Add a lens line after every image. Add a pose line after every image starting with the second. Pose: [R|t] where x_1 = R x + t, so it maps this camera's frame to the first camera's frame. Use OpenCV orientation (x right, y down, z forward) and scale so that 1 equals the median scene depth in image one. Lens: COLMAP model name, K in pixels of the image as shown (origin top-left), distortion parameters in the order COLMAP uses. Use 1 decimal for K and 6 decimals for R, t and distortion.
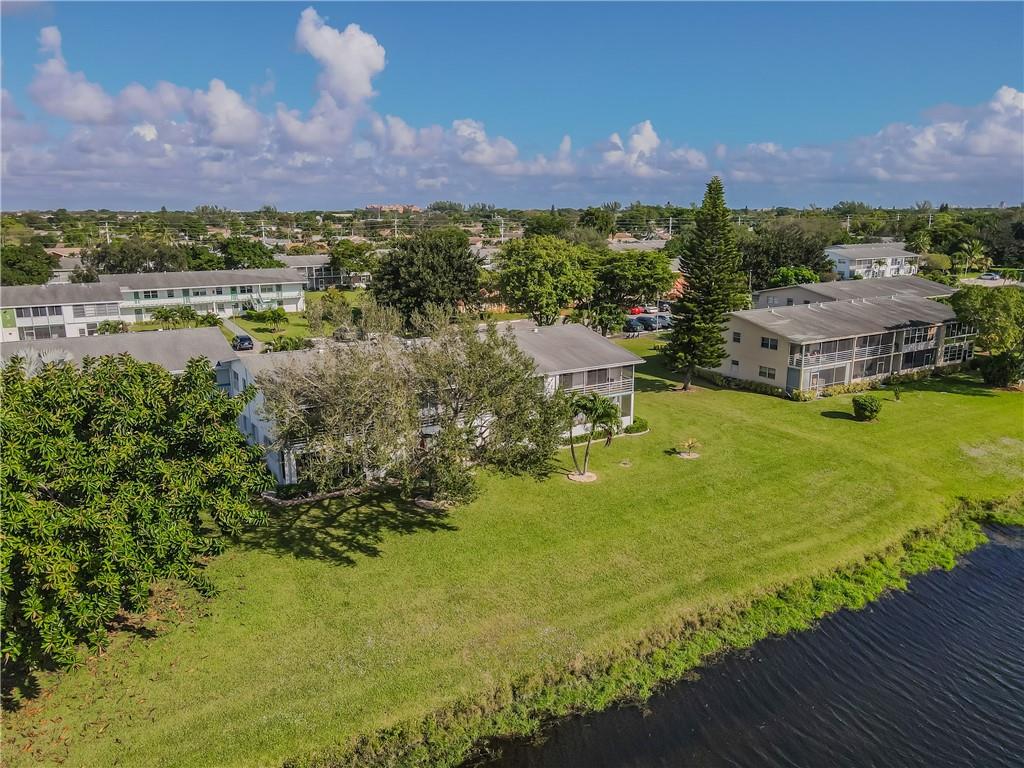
lens RADIAL K [[747.6, 0, 512.0], [0, 747.6, 384.0], [0, 0, 1]] dist [0.002413, 0.014725]
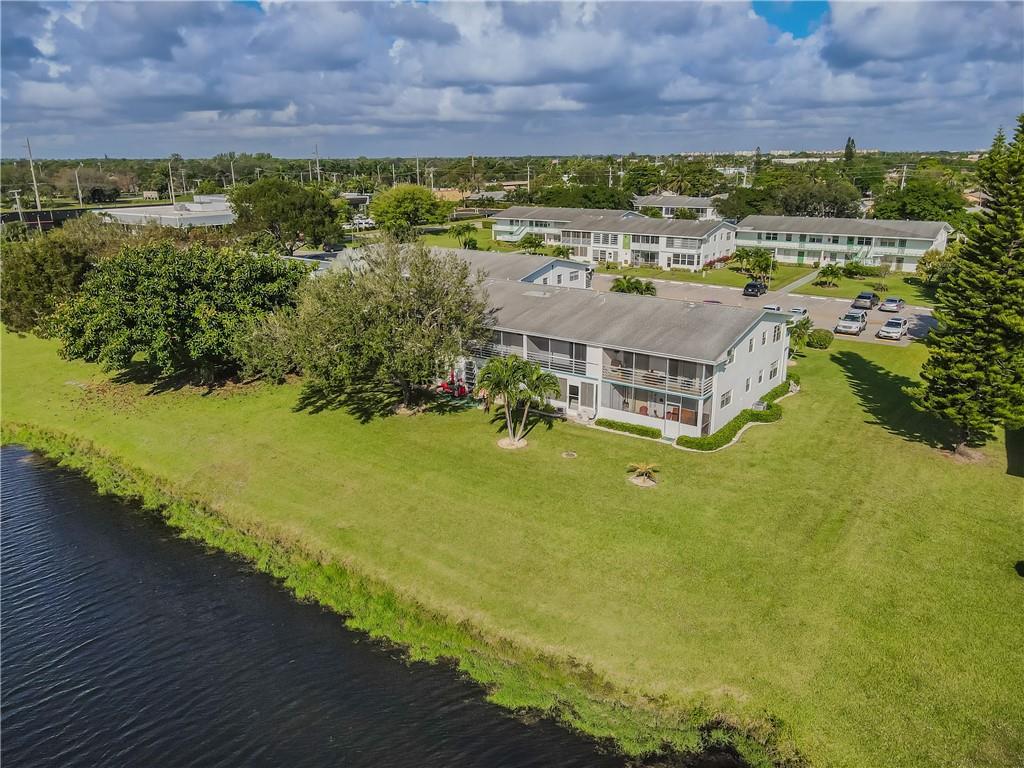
lens RADIAL K [[747.6, 0, 512.0], [0, 747.6, 384.0], [0, 0, 1]] dist [0.002413, 0.014725]
pose [[0.373175, 0.269482, -0.887761, 0.635077], [-0.201028, 0.957639, 0.206191, -0.102805], [0.905720, 0.101519, 0.411540, 0.393884]]
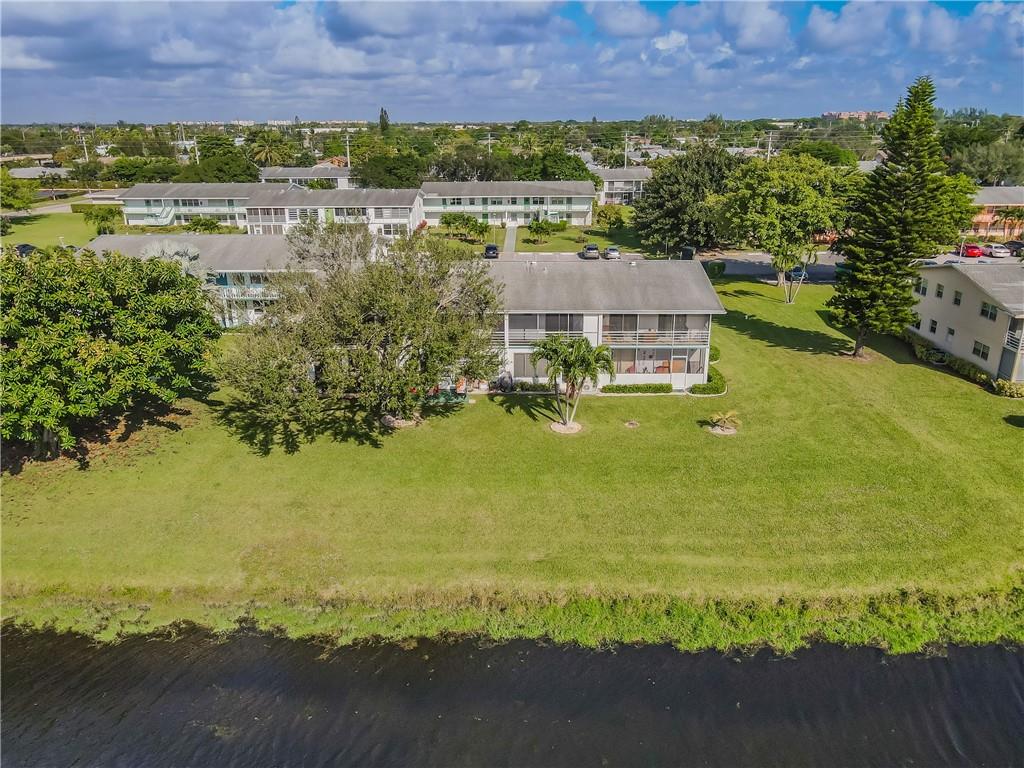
lens RADIAL K [[747.6, 0, 512.0], [0, 747.6, 384.0], [0, 0, 1]] dist [0.002413, 0.014725]
pose [[0.843267, 0.174407, -0.508413, 0.334971], [-0.116198, 0.982678, 0.144371, -0.036231], [0.524785, -0.062666, 0.848925, 0.124240]]
